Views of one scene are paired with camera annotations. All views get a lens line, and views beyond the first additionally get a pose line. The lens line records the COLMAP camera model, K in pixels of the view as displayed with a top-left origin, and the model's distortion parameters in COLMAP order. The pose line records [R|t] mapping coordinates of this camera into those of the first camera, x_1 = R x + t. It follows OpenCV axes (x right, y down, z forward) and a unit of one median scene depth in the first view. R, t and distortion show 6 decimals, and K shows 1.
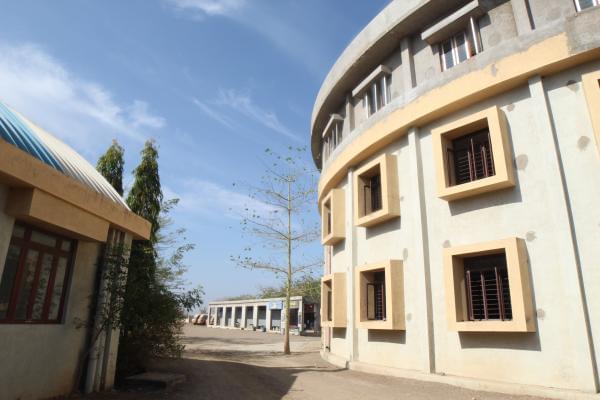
lens RADIAL K [[389.4, 0, 304.3], [0, 389.4, 200.5], [0, 0, 1]] dist [-0.121247, 0.050666]
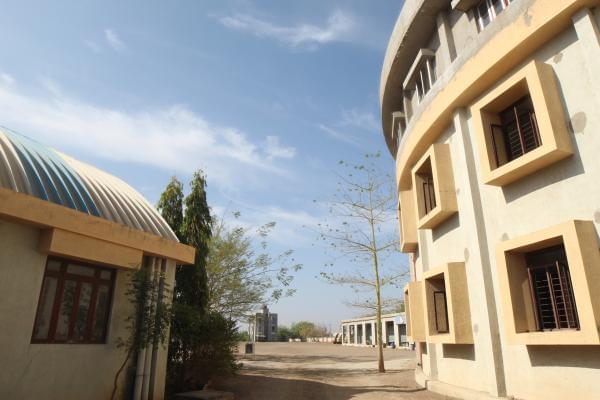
lens RADIAL K [[389.4, 0, 304.3], [0, 389.4, 200.5], [0, 0, 1]] dist [-0.121247, 0.050666]
pose [[0.931962, -0.137295, -0.335556, 0.225324], [0.123258, 0.990380, -0.062889, 0.027919], [0.340962, 0.017251, 0.939919, 0.076112]]
